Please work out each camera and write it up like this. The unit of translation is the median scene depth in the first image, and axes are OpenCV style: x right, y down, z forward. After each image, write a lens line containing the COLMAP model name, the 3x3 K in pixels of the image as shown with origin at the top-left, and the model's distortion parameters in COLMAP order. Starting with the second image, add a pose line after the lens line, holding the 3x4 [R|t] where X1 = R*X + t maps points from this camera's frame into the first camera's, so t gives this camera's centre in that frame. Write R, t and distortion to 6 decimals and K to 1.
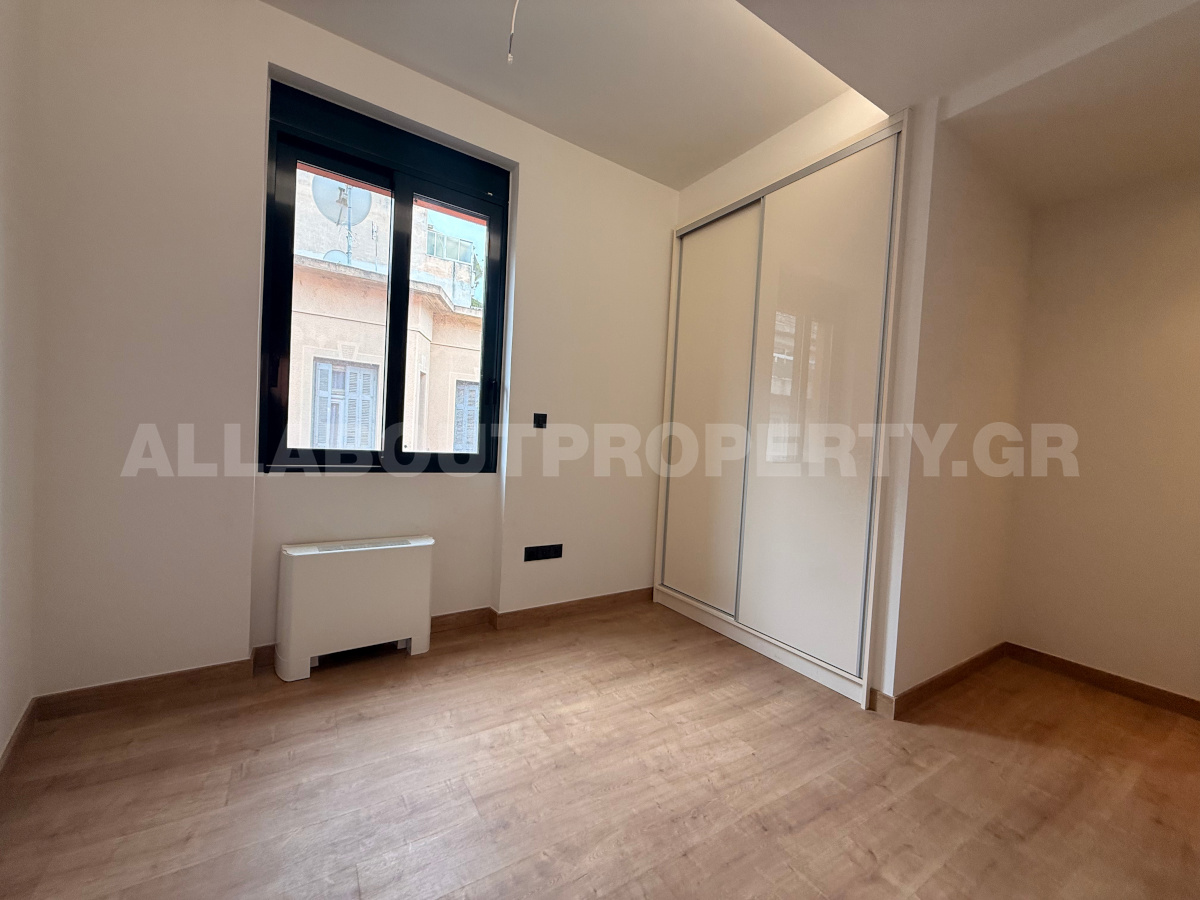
lens RADIAL K [[474.1, 0, 599.1], [0, 474.1, 460.3], [0, 0, 1]] dist [0.000334, 0.000051]
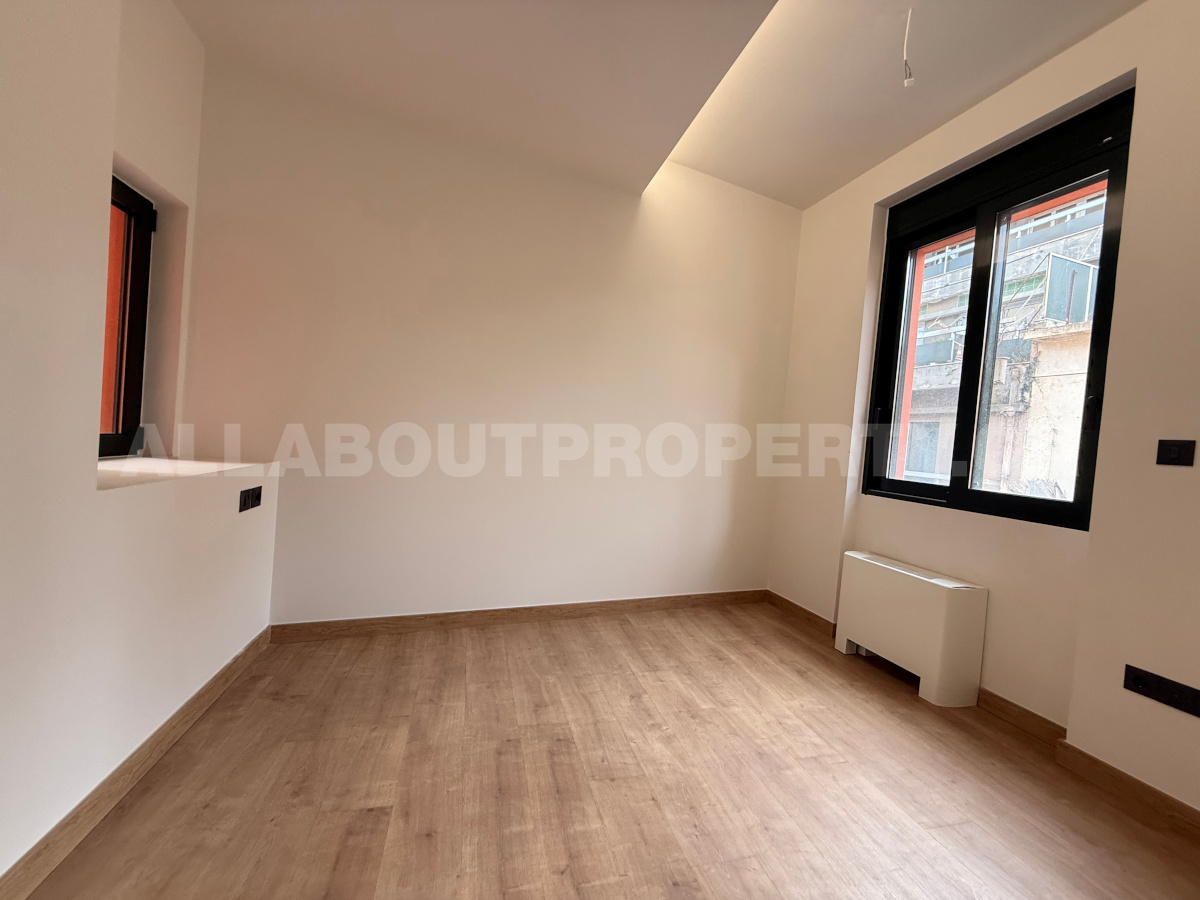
lens RADIAL K [[474.1, 0, 599.1], [0, 474.1, 460.3], [0, 0, 1]] dist [0.000334, 0.000051]
pose [[-0.292309, -0.035866, -0.955651, 0.944008], [-0.146481, 0.989184, 0.007681, 0.035313], [0.945039, 0.142230, -0.294401, 0.783073]]
